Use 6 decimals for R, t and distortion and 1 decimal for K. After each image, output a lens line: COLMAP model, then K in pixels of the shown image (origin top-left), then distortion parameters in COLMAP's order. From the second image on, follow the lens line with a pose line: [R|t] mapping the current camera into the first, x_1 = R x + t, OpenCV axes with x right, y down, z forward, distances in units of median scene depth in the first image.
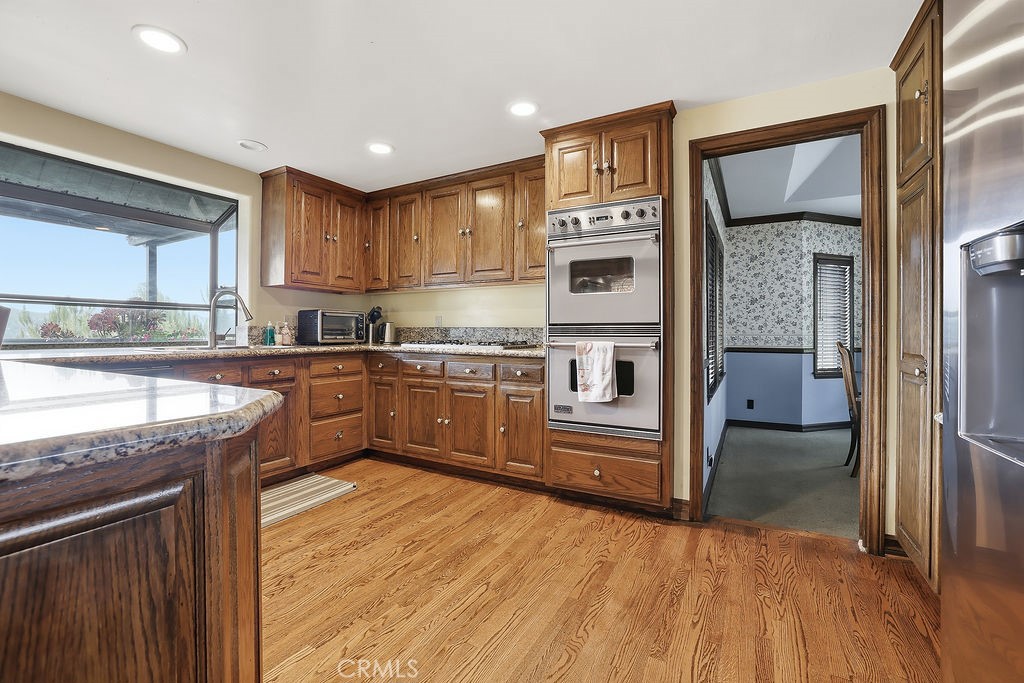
lens RADIAL K [[442.2, 0, 509.2], [0, 442.2, 332.8], [0, 0, 1]] dist [-0.036577, 0.001711]
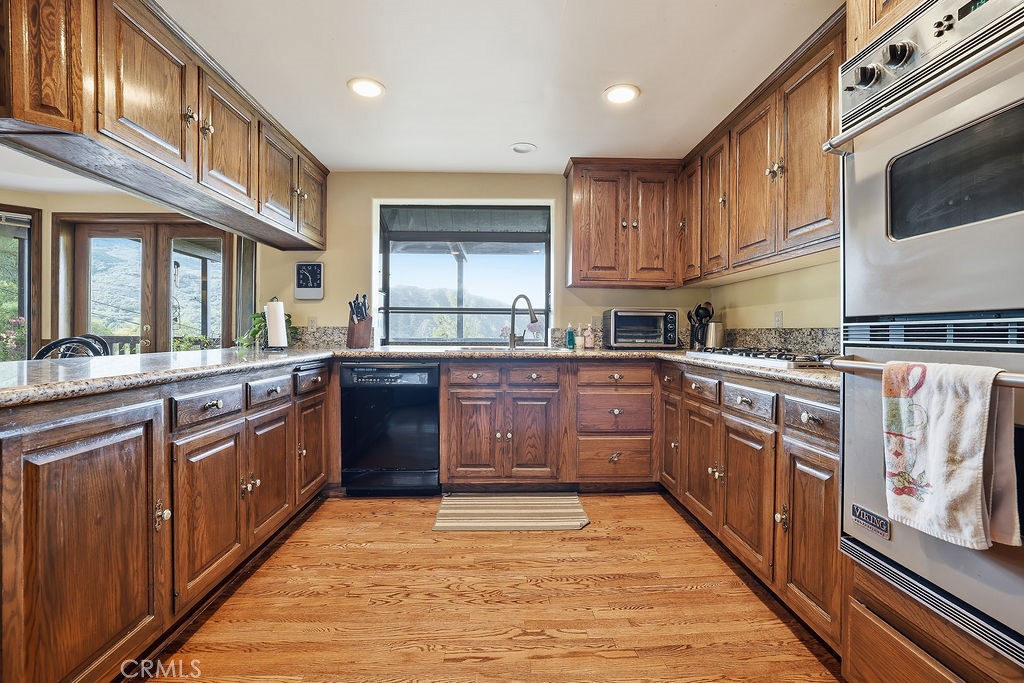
lens RADIAL K [[442.2, 0, 514.6], [0, 442.2, 336.4], [0, 0, 1]] dist [-0.036577, 0.001711]
pose [[0.516068, 0.007920, -0.856511, 0.252212], [-0.007935, 0.999959, 0.004465, -0.000571], [0.856511, 0.004492, 0.516109, 0.430480]]
